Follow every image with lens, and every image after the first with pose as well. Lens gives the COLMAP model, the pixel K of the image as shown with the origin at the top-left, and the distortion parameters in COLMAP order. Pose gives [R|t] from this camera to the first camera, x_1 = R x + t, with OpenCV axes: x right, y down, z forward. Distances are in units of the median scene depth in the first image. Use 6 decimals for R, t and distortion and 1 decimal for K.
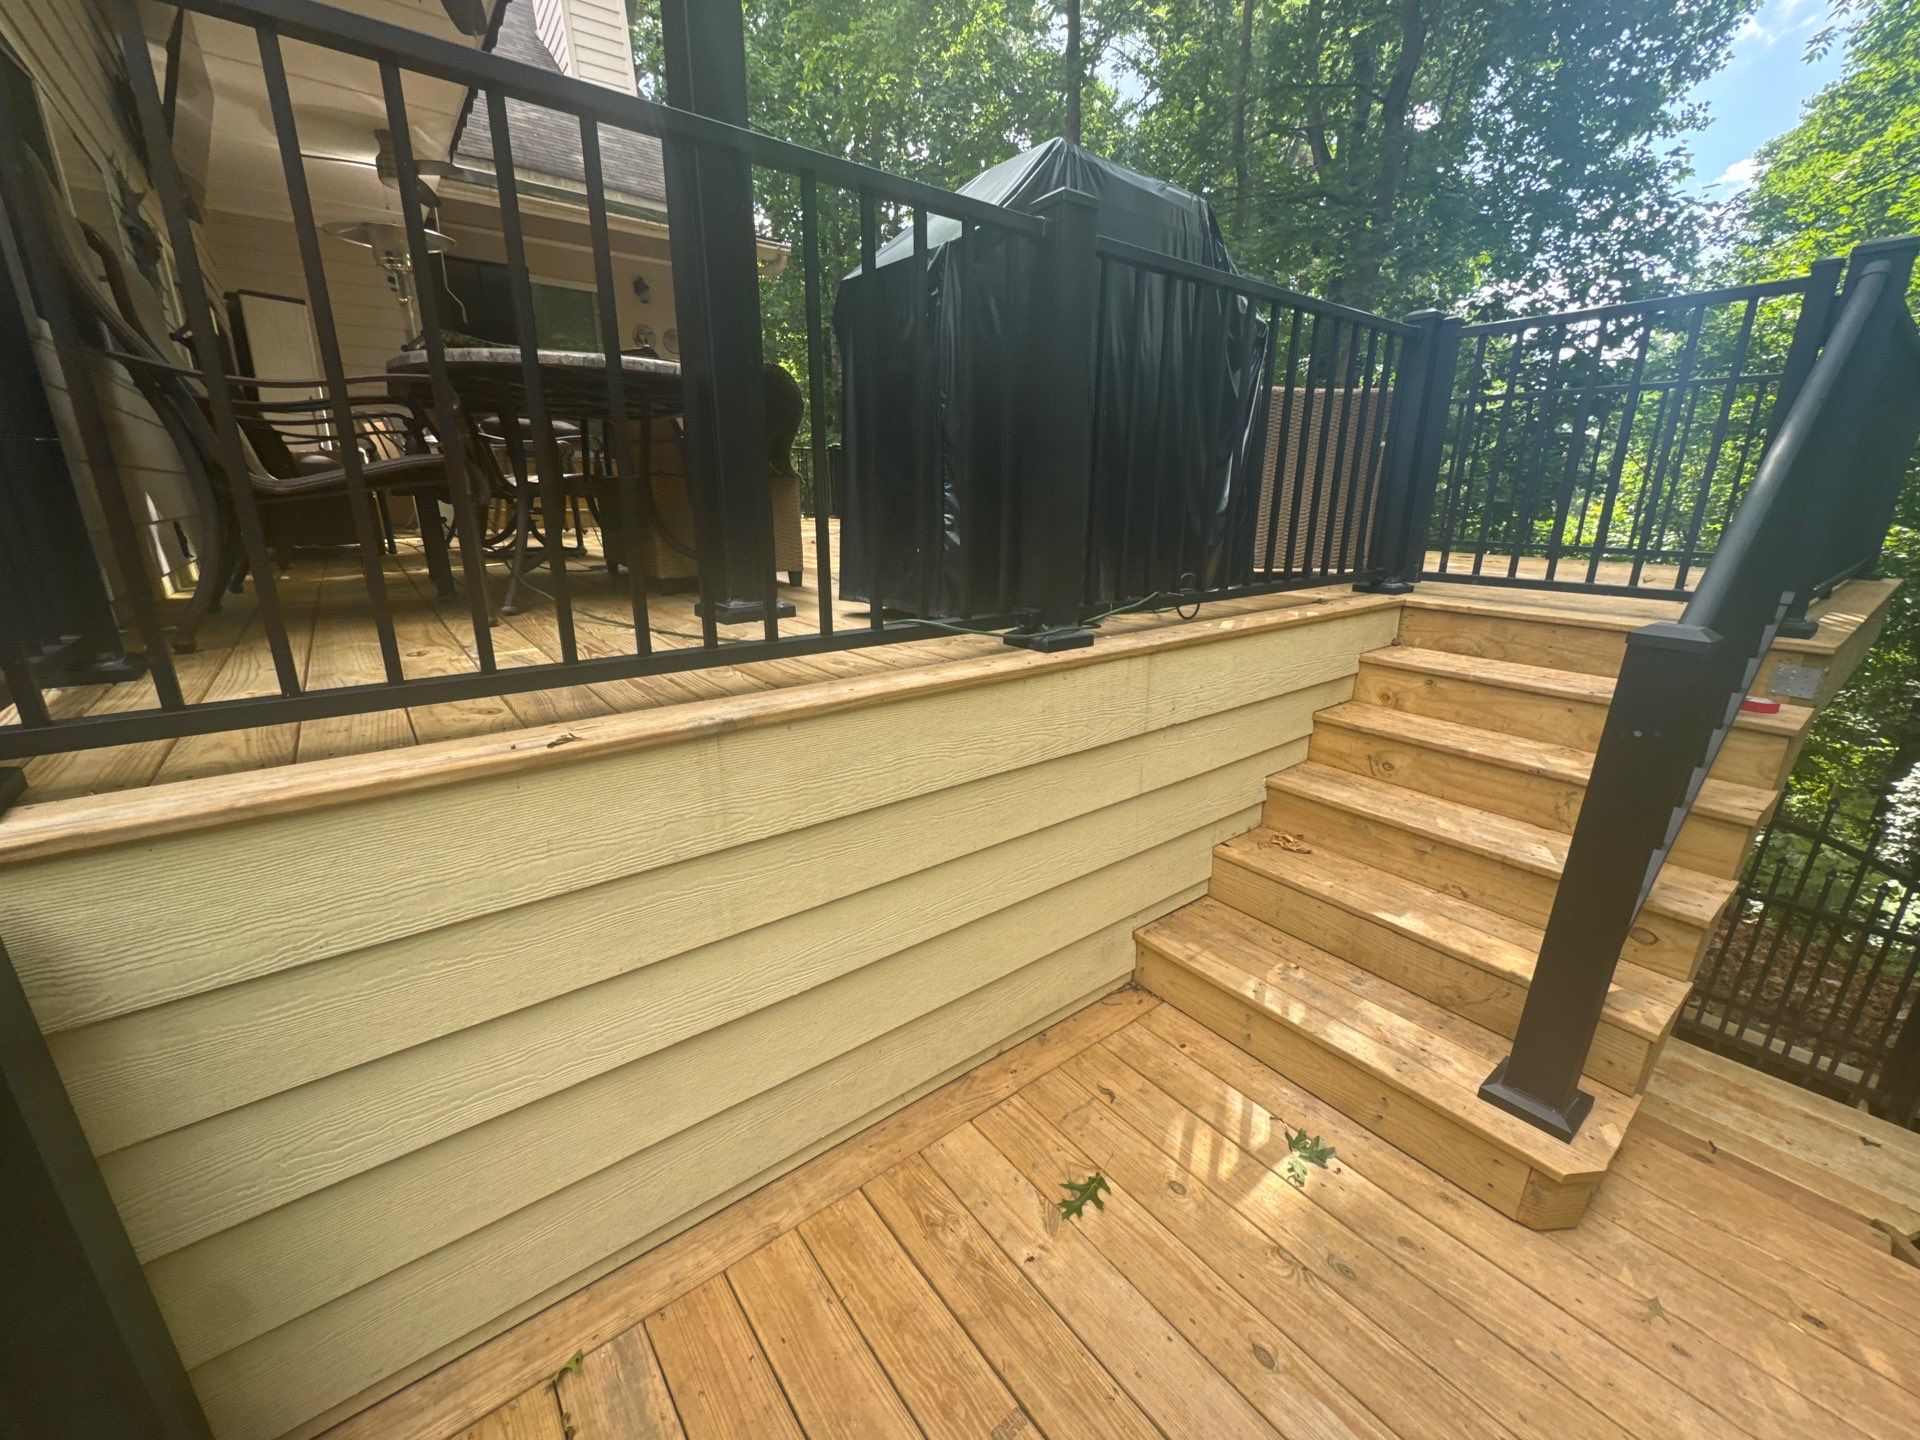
lens RADIAL K [[770.7, 0, 953.0], [0, 770.7, 721.4], [0, 0, 1]] dist [0.001754, -0.001234]
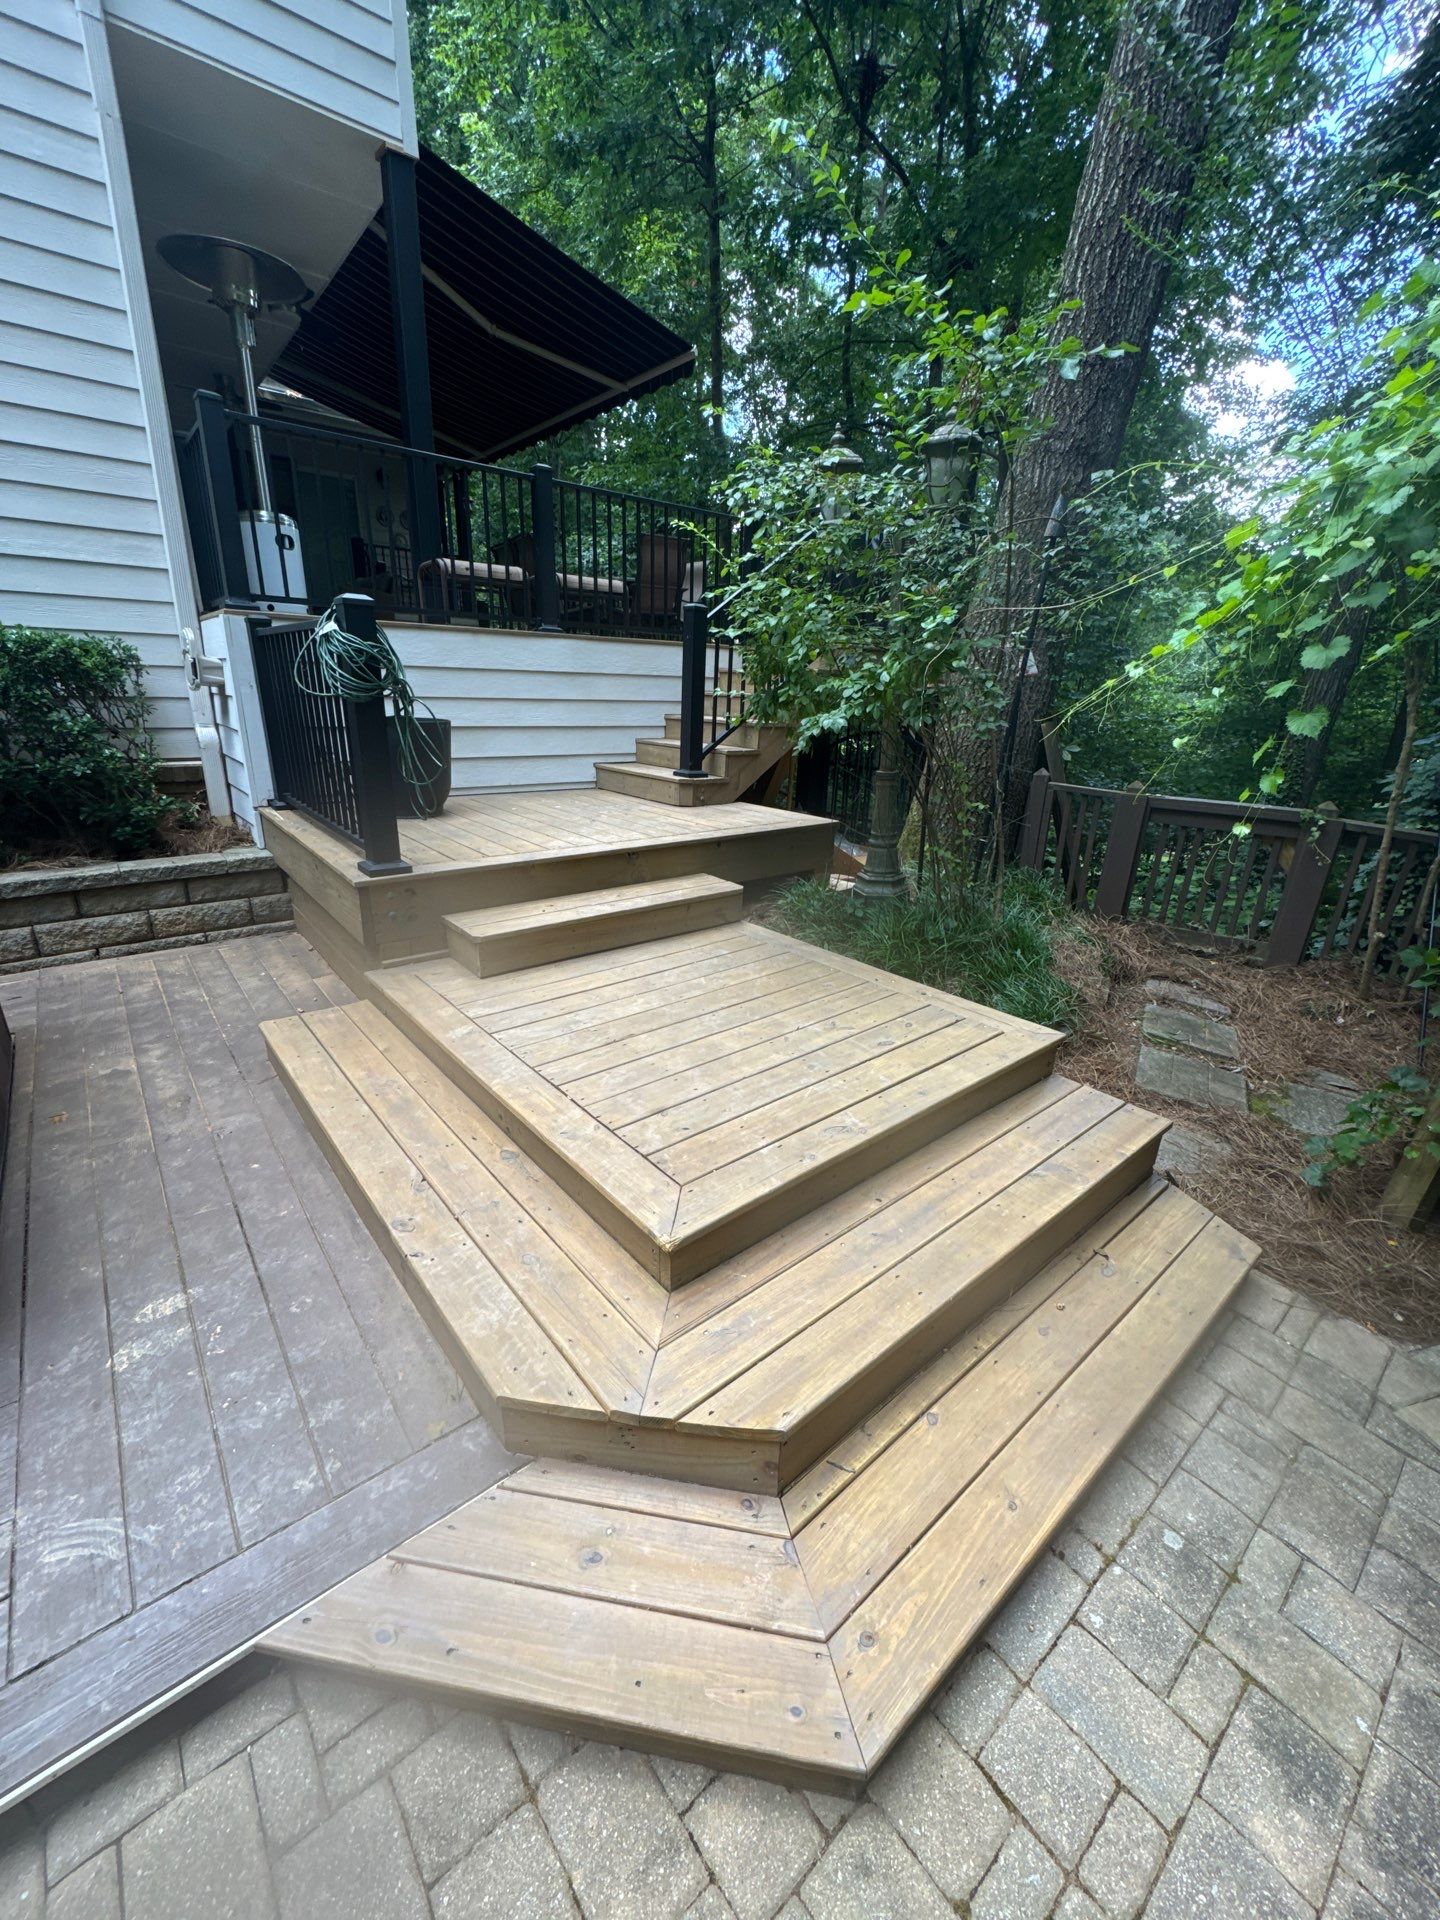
lens RADIAL K [[770.7, 0, 713.4], [0, 770.7, 959.8], [0, 0, 1]] dist [0.001754, -0.001234]
pose [[0.999588, 0.012841, 0.025652, 0.573205], [-0.014083, 0.998707, 0.048845, 0.793226], [-0.024992, -0.049186, 0.998477, -1.555691]]
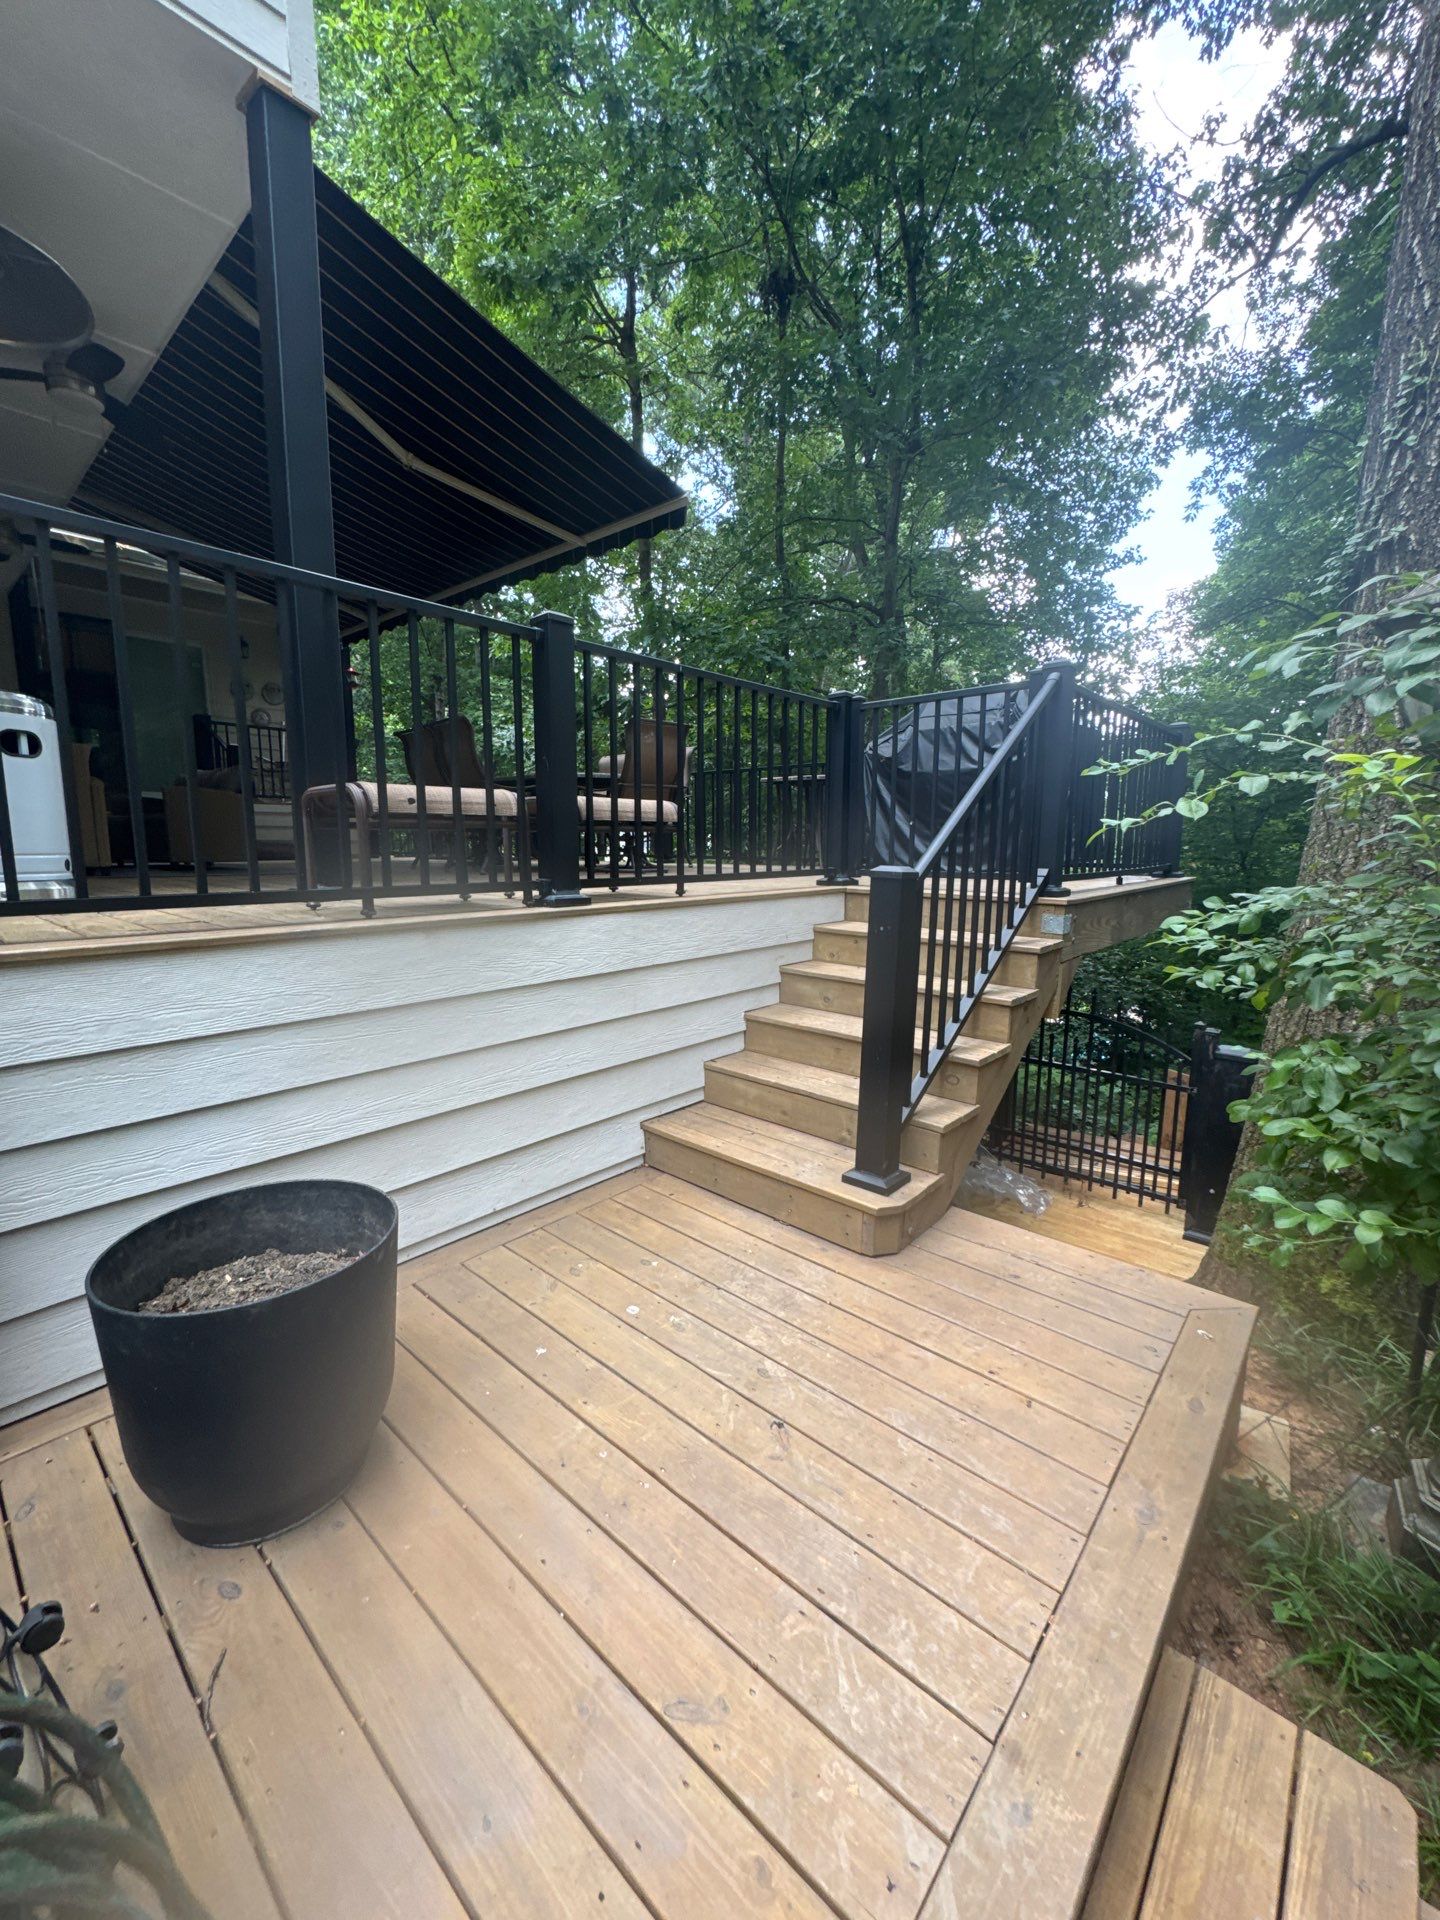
lens RADIAL K [[770.7, 0, 713.4], [0, 770.7, 959.8], [0, 0, 1]] dist [0.001754, -0.001234]
pose [[0.983349, -0.029123, 0.179379, 0.127694], [0.053427, 0.989784, -0.132188, 0.180359], [-0.173696, 0.139571, 0.974859, -0.372638]]
